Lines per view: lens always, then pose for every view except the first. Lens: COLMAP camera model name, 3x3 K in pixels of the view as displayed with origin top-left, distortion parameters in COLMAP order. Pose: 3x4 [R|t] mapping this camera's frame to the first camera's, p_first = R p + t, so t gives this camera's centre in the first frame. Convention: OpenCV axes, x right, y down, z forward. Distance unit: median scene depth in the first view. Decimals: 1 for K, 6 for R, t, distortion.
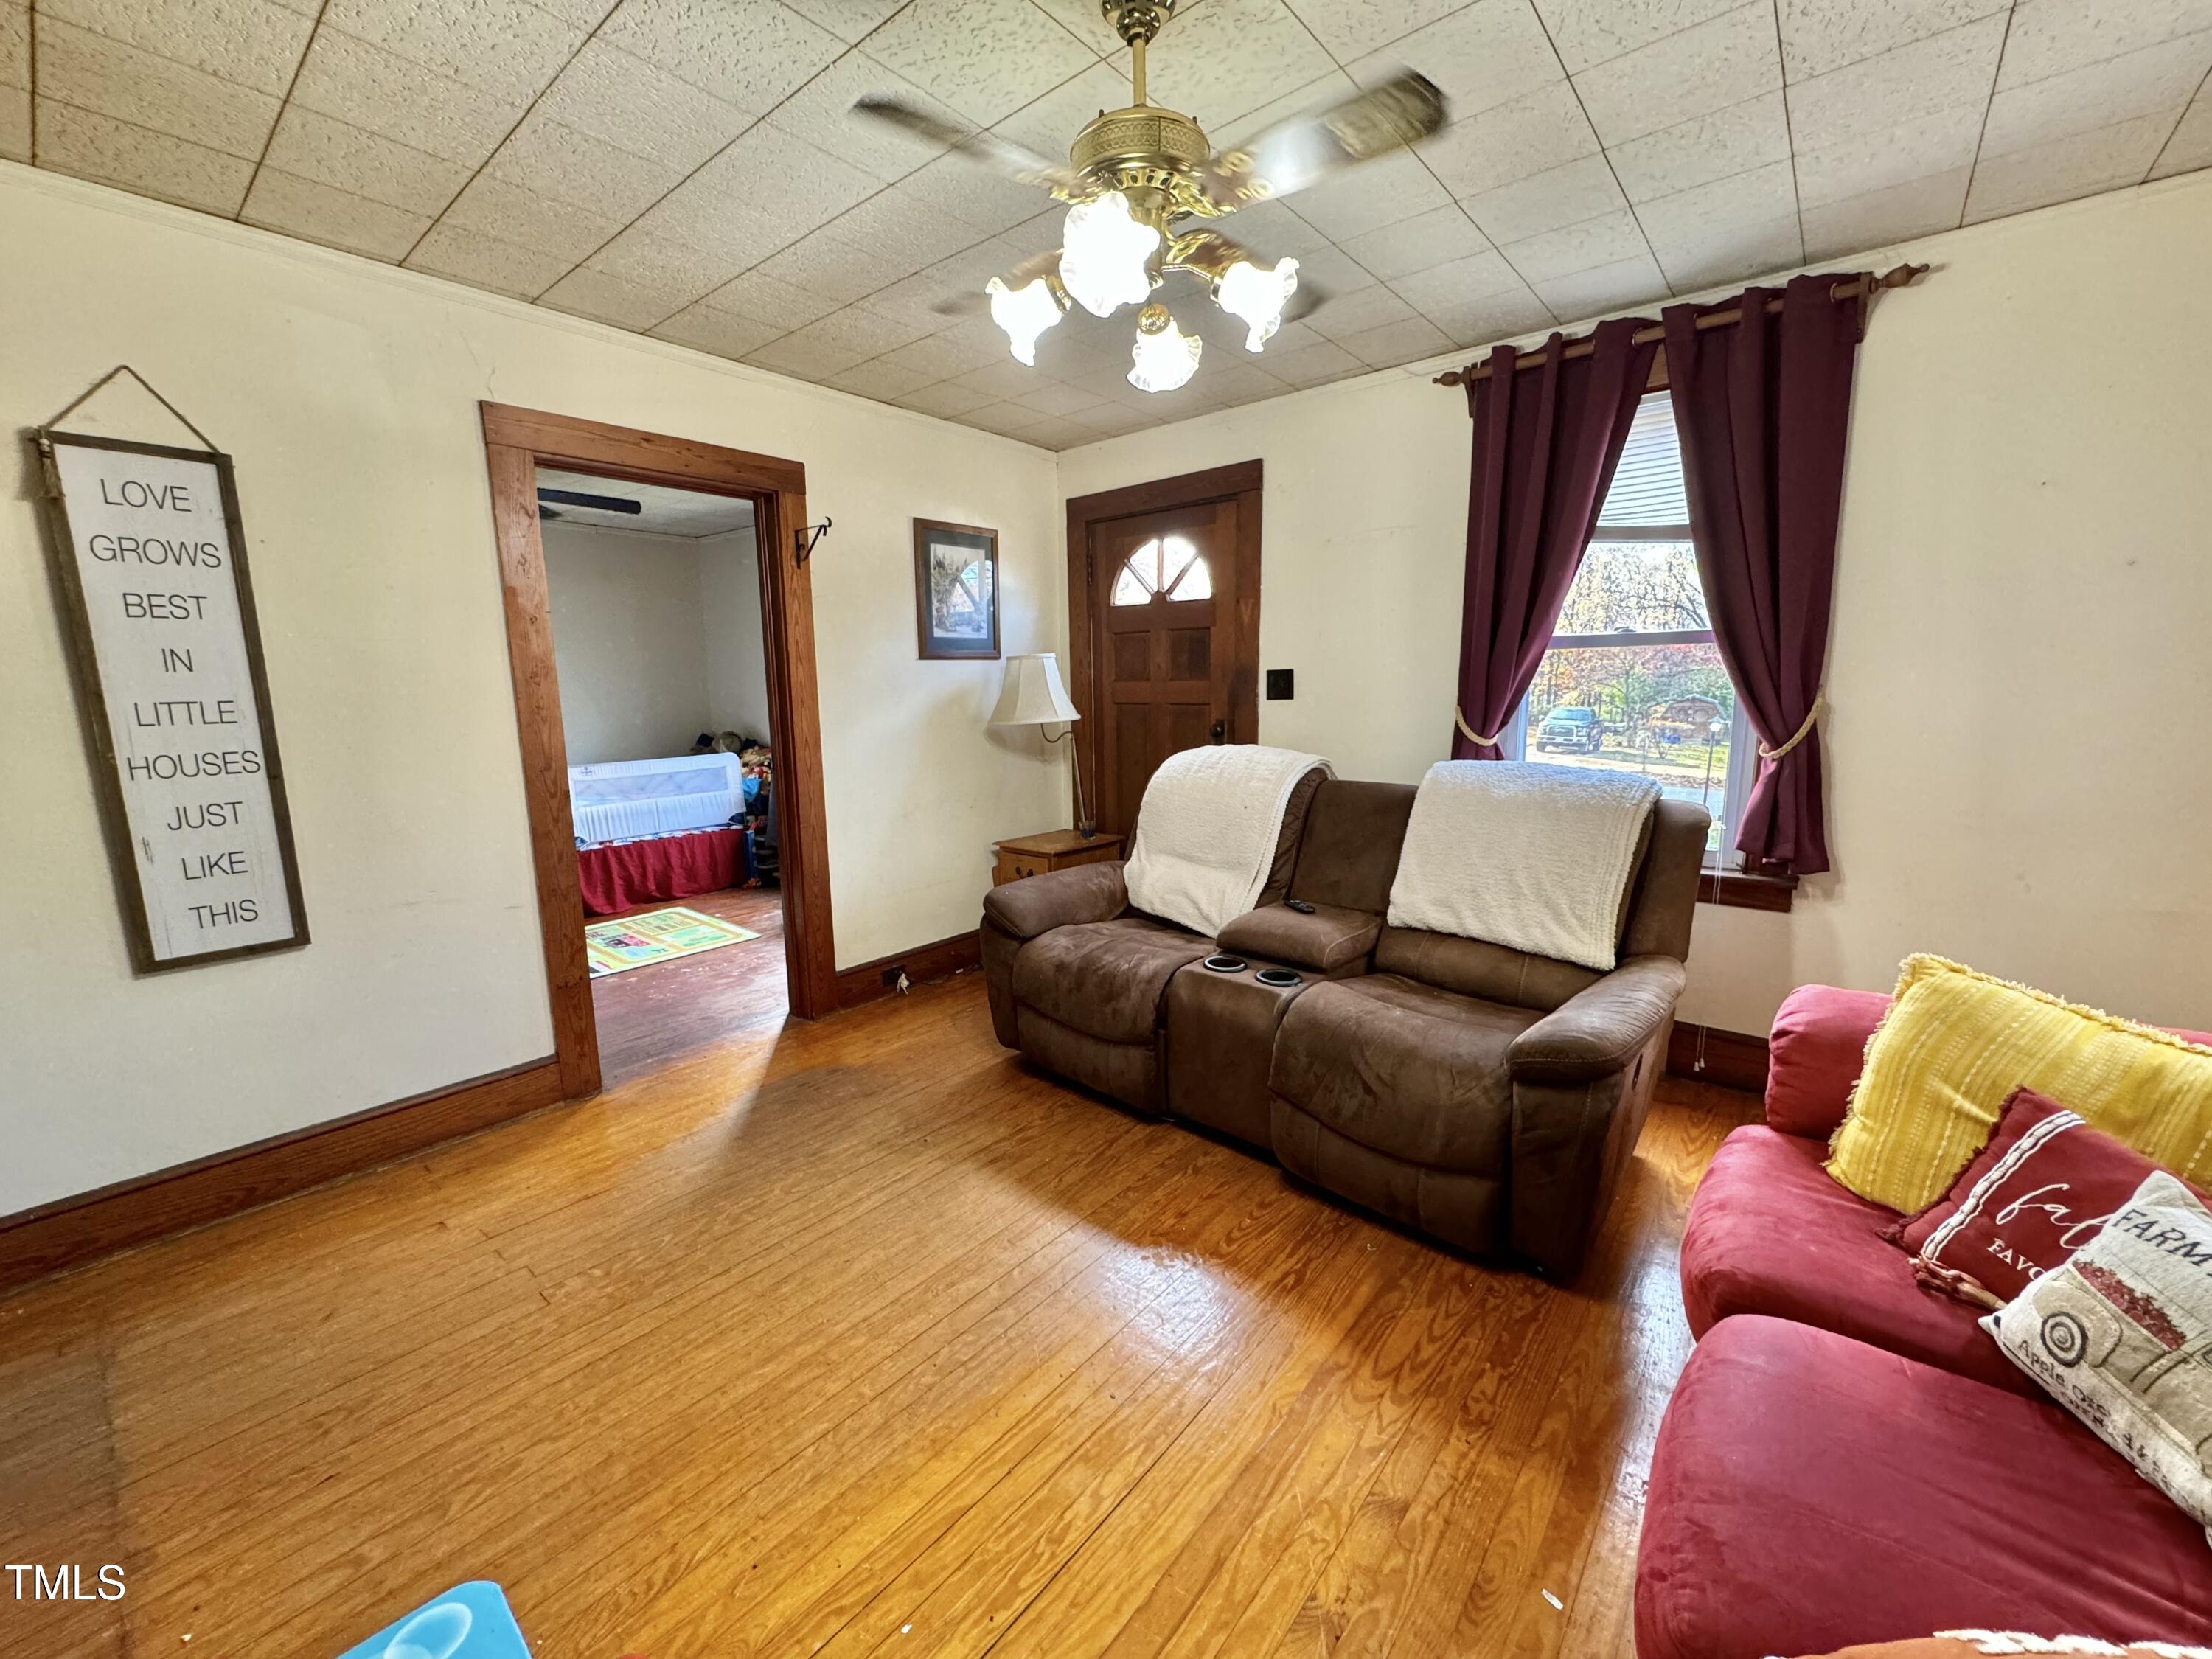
lens RADIAL K [[885.6, 0, 1106.0], [0, 885.6, 823.9], [0, 0, 1]] dist [-0.001180, 0.000054]
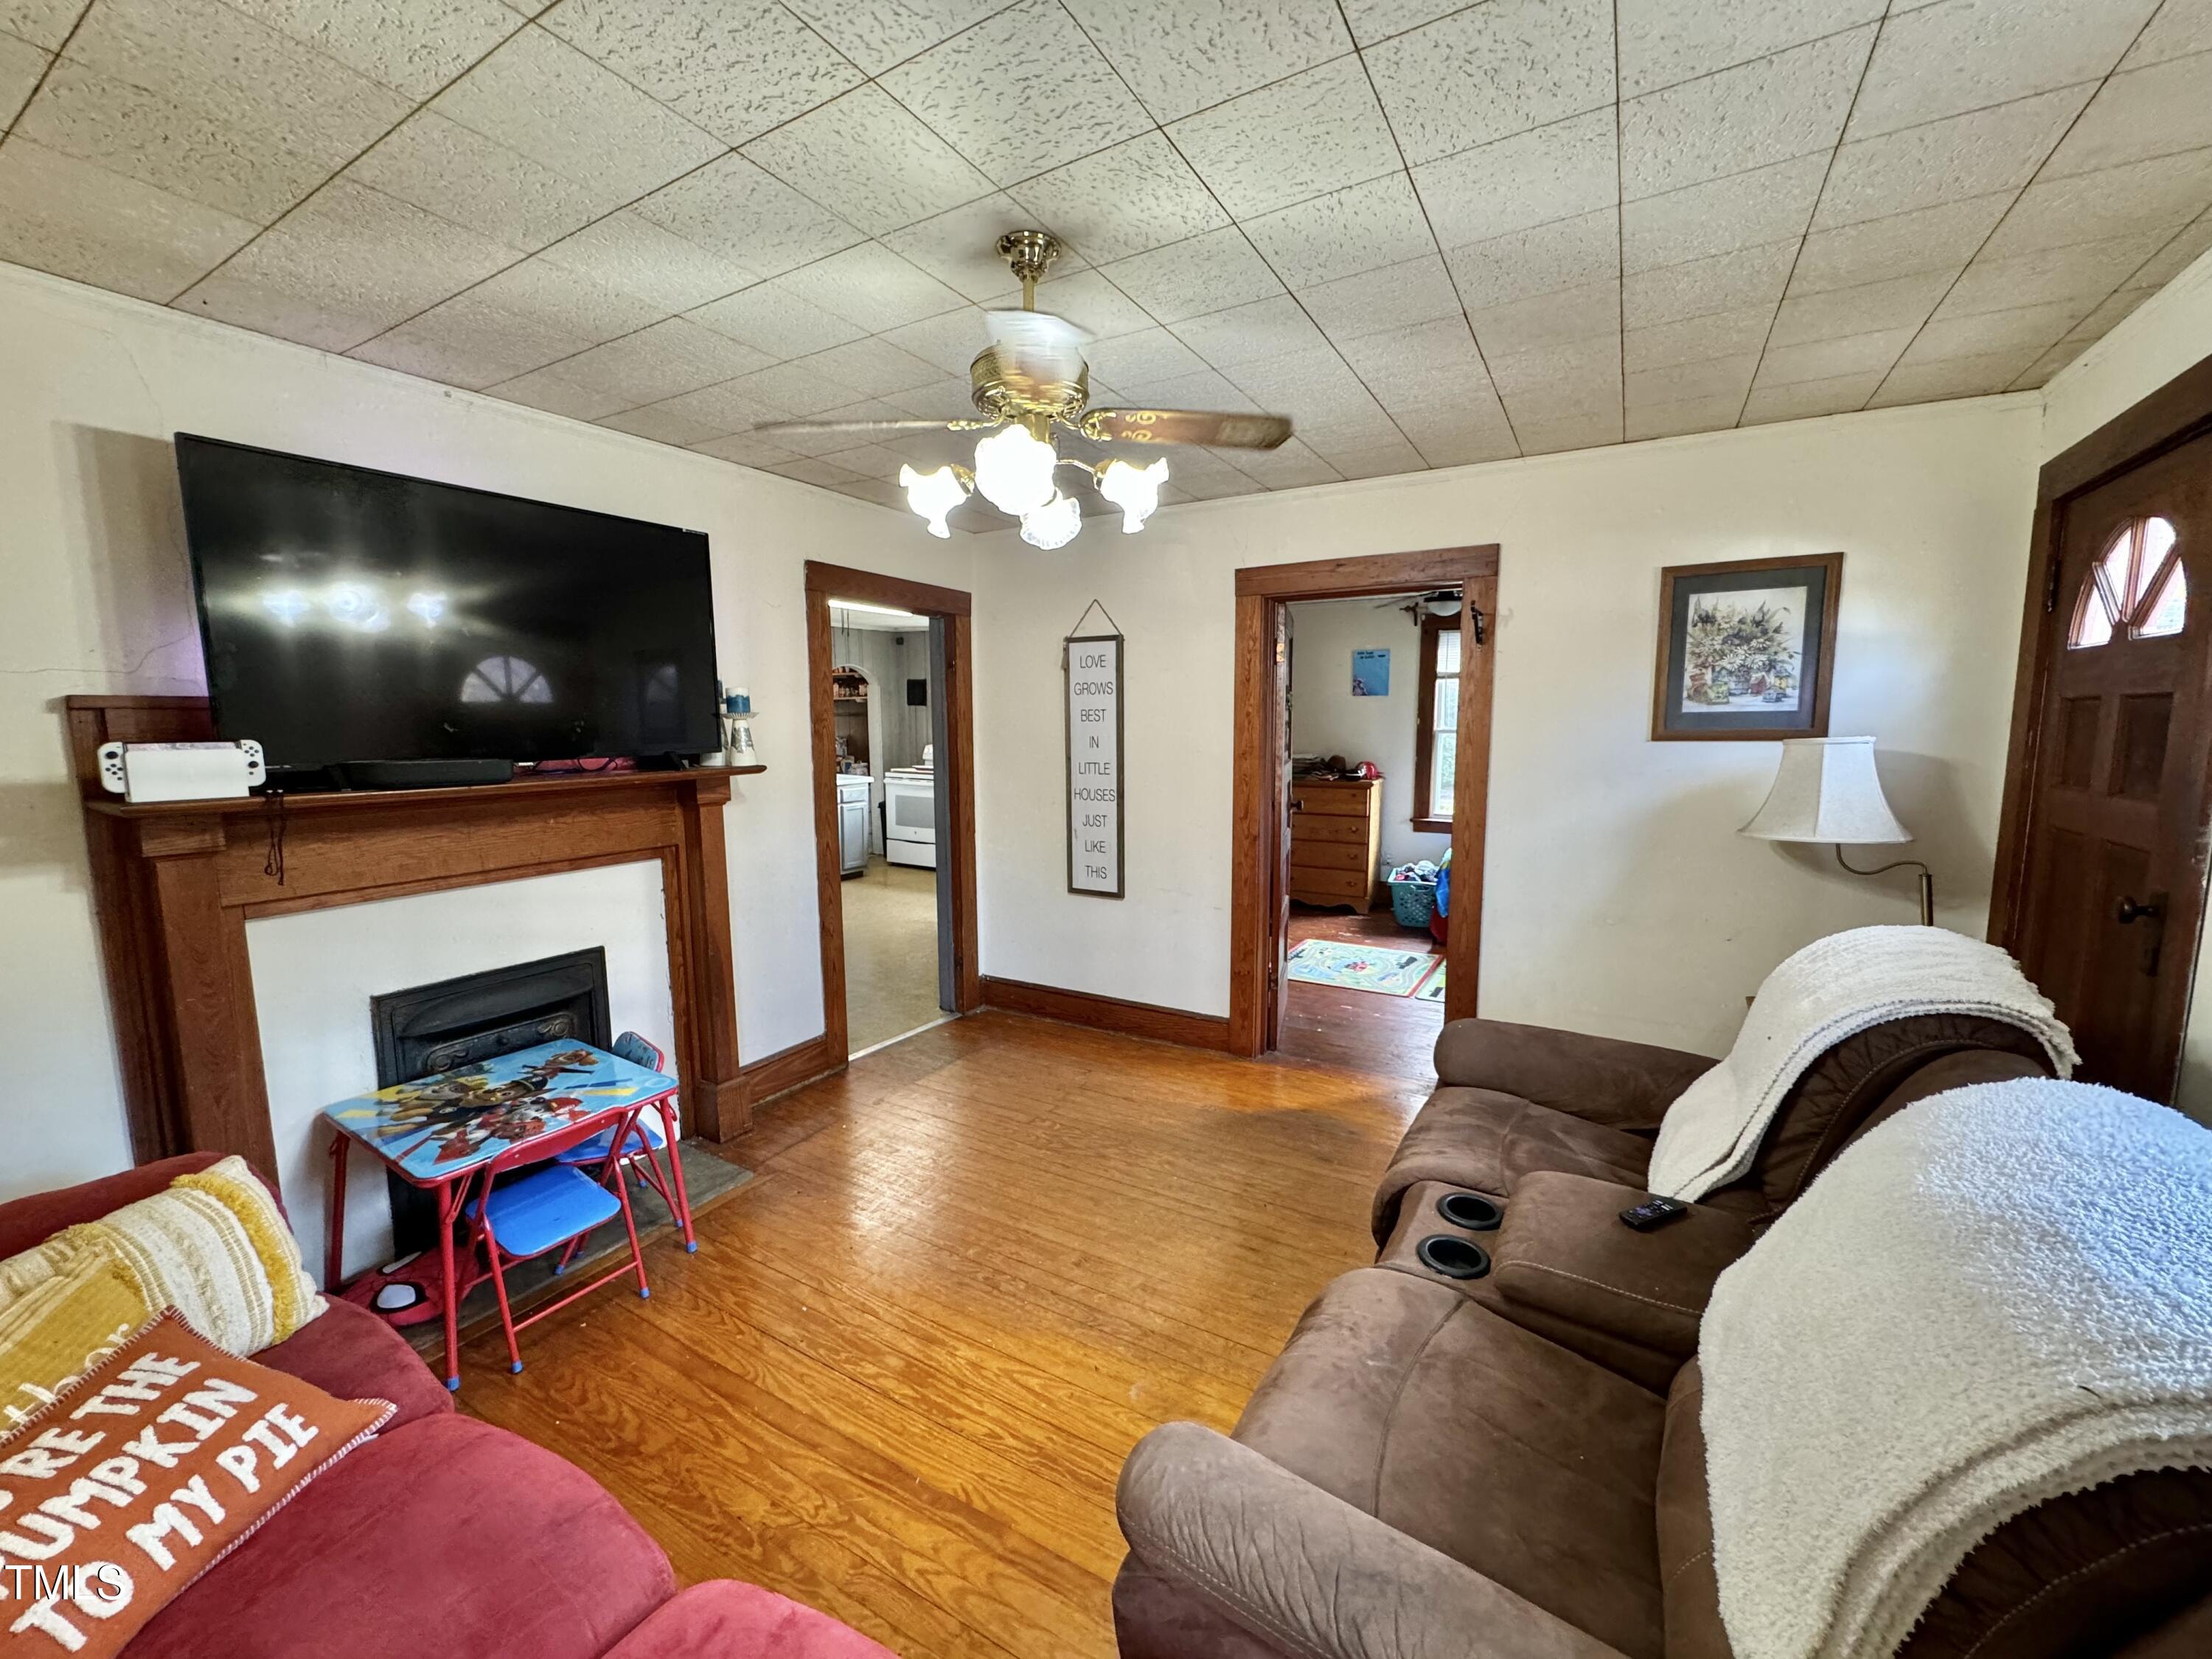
lens RADIAL K [[885.6, 0, 1103.9], [0, 885.6, 828.7], [0, 0, 1]] dist [-0.001180, 0.000054]
pose [[0.158348, 0.131678, -0.978564, 0.711491], [-0.156930, 0.981827, 0.106723, -0.161161], [0.974833, 0.136666, 0.176134, 0.537203]]
